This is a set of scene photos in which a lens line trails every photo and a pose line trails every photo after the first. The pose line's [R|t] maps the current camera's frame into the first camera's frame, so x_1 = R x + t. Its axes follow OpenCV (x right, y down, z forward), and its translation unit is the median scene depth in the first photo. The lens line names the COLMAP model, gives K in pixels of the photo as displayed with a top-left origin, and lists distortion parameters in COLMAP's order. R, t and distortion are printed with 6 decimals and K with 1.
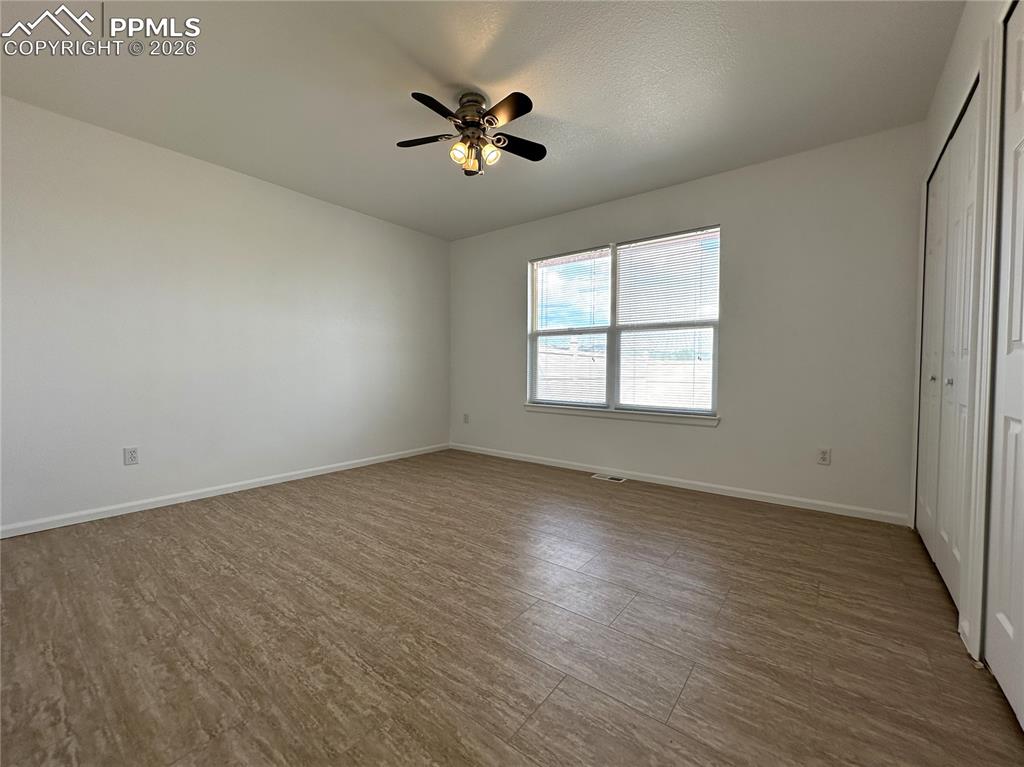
lens RADIAL K [[411.5, 0, 512.0], [0, 411.5, 383.5], [0, 0, 1]] dist [-0.000552, 0.000265]
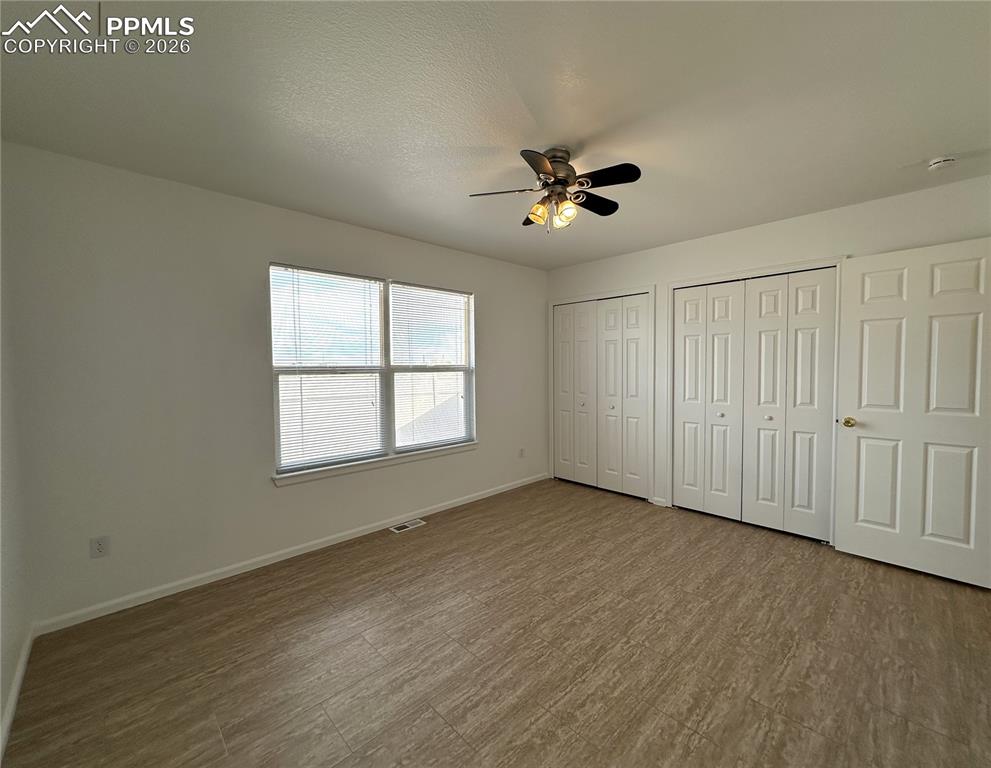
lens RADIAL K [[417.1, 0, 495.5], [0, 417.1, 384.0], [0, 0, 1]] dist [0.000956, 0.000898]
pose [[0.135690, -0.051437, 0.989415, -1.073086], [0.043786, 0.997987, 0.045878, -0.214536], [-0.989783, 0.037097, 0.137669, 1.008673]]
